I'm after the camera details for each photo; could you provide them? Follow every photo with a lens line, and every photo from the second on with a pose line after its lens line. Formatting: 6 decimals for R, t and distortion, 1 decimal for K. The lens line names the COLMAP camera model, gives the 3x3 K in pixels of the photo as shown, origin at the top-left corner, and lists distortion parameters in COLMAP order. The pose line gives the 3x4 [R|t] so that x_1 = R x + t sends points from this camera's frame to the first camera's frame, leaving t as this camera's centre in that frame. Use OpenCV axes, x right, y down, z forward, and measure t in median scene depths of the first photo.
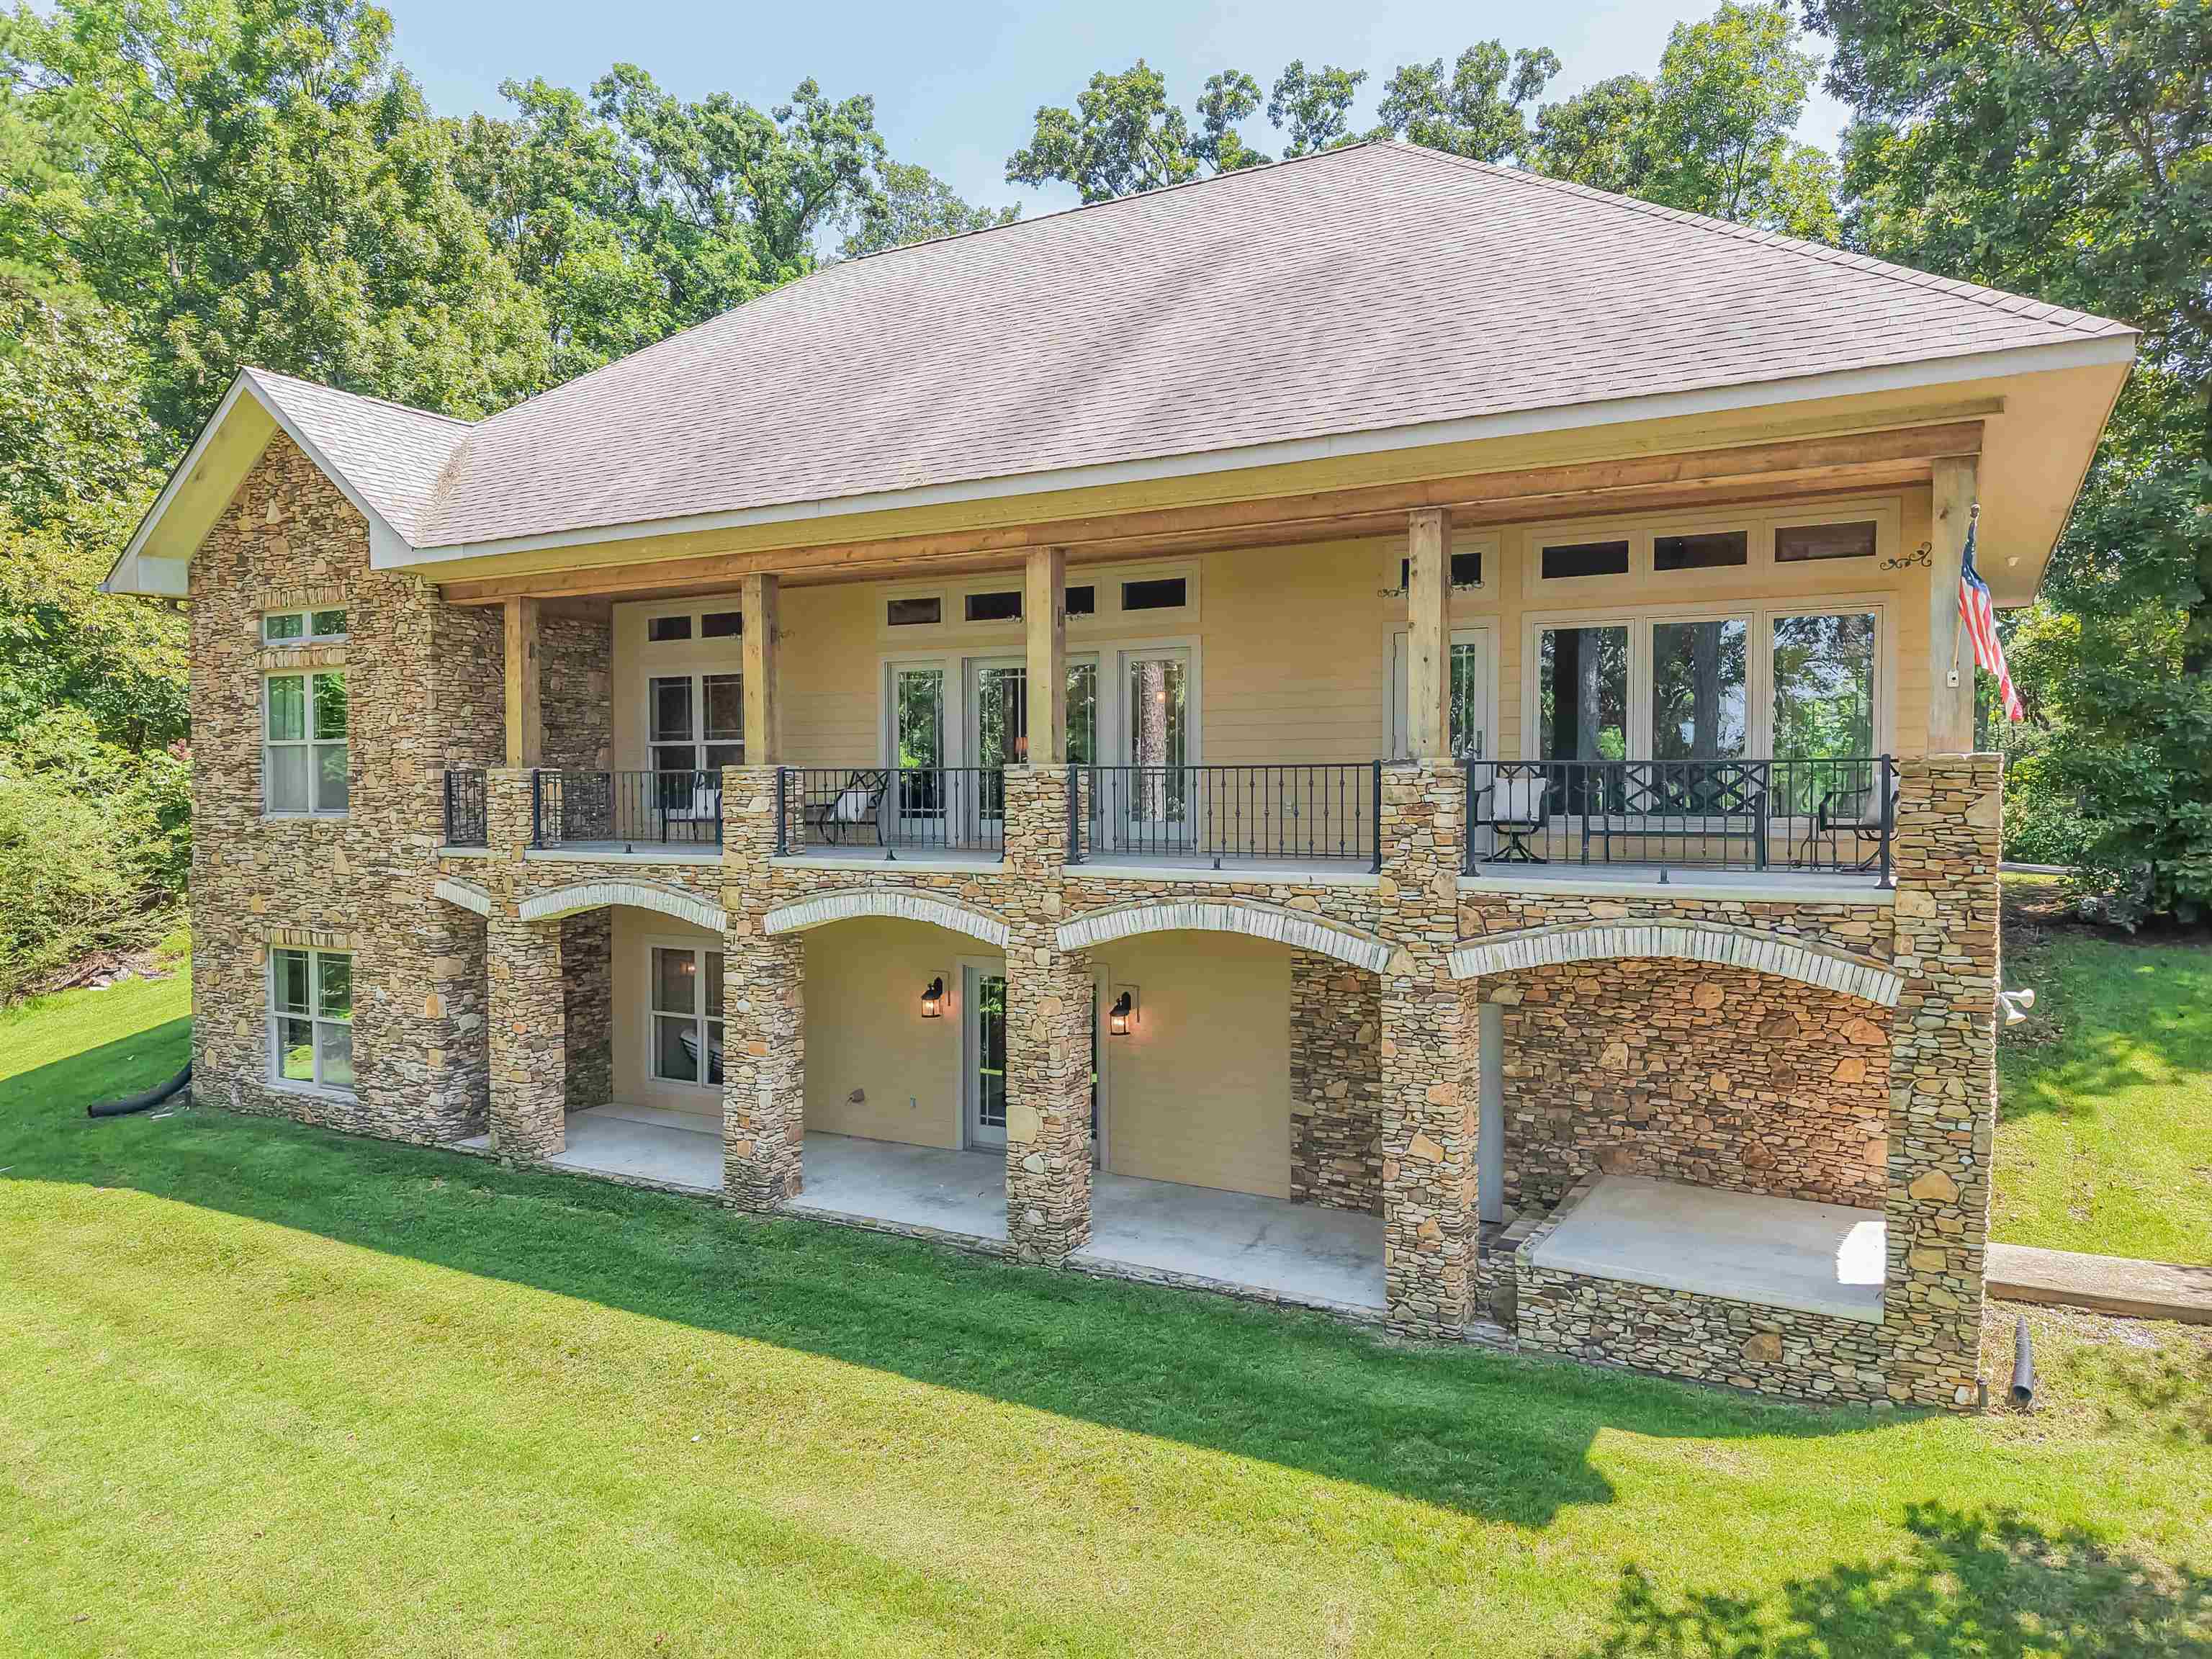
lens RADIAL K [[1543.9, 0, 1107.7], [0, 1543.9, 833.6], [0, 0, 1]] dist [0.001803, -0.000128]
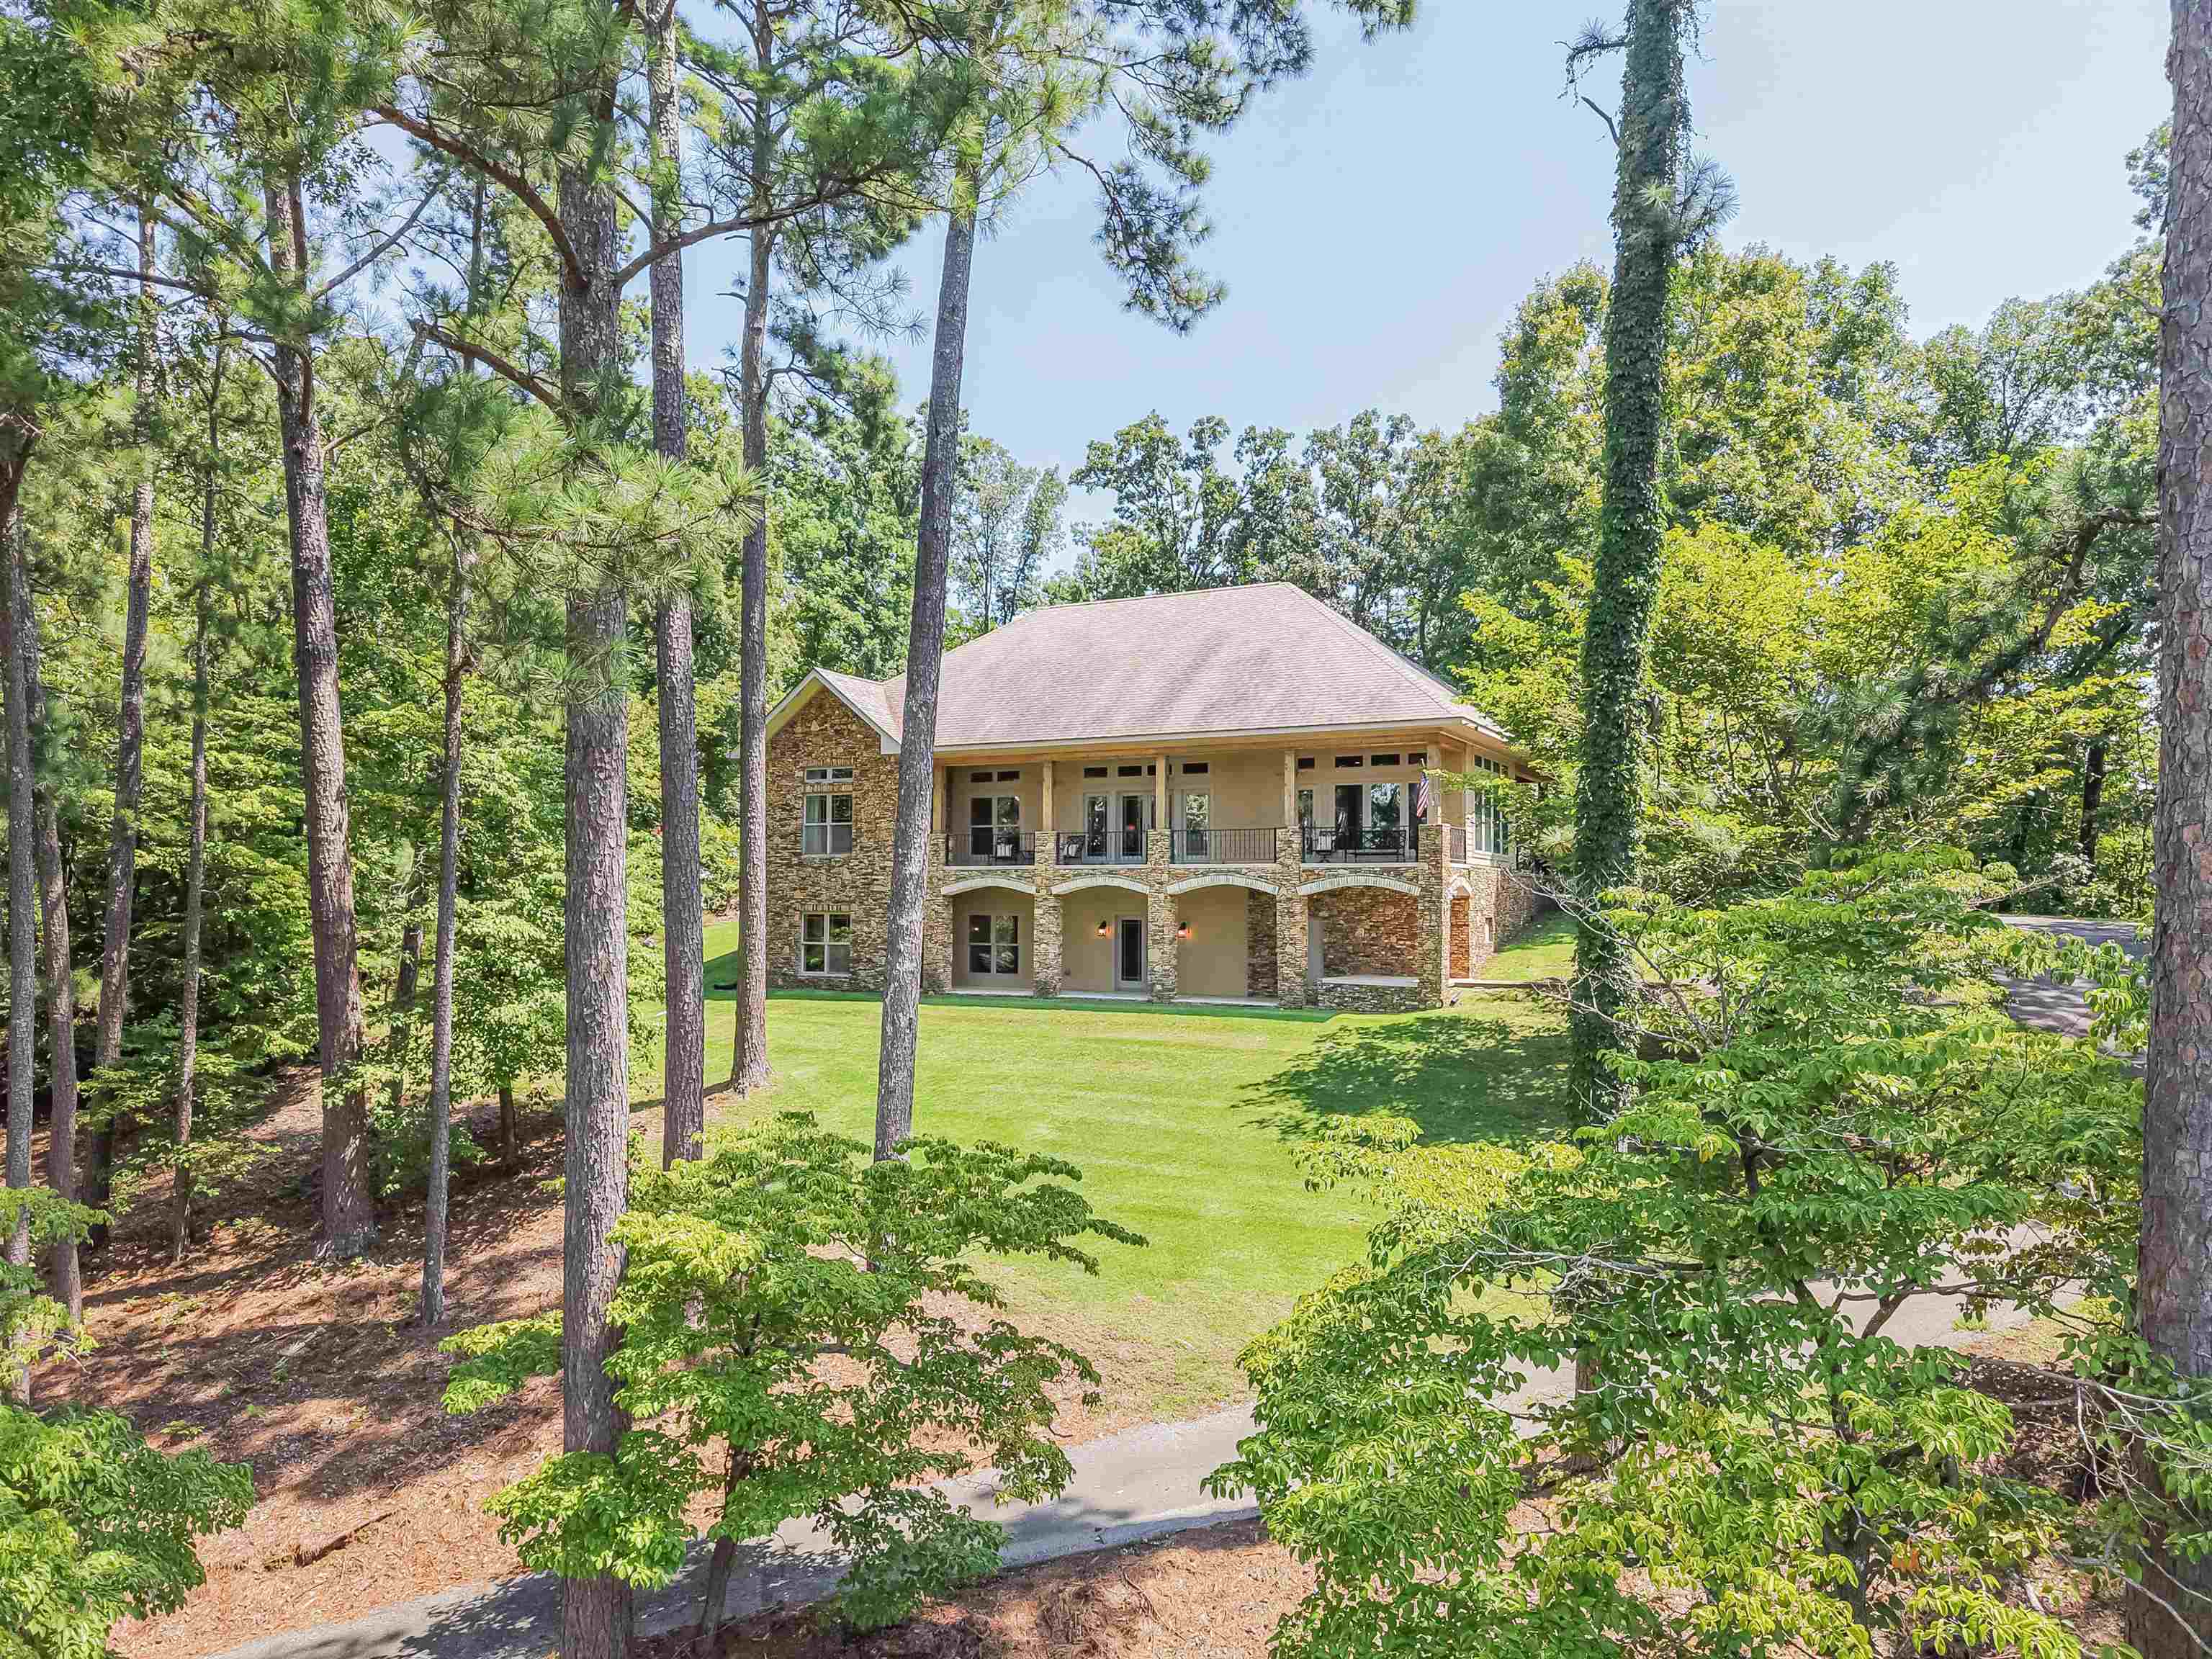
lens RADIAL K [[1543.9, 0, 1103.1], [0, 1543.9, 828.0], [0, 0, 1]] dist [0.001803, -0.000128]
pose [[0.999705, 0.008908, 0.022589, -0.191103], [-0.007049, 0.996683, -0.081079, 0.164699], [-0.023236, 0.080896, 0.996452, -1.650968]]
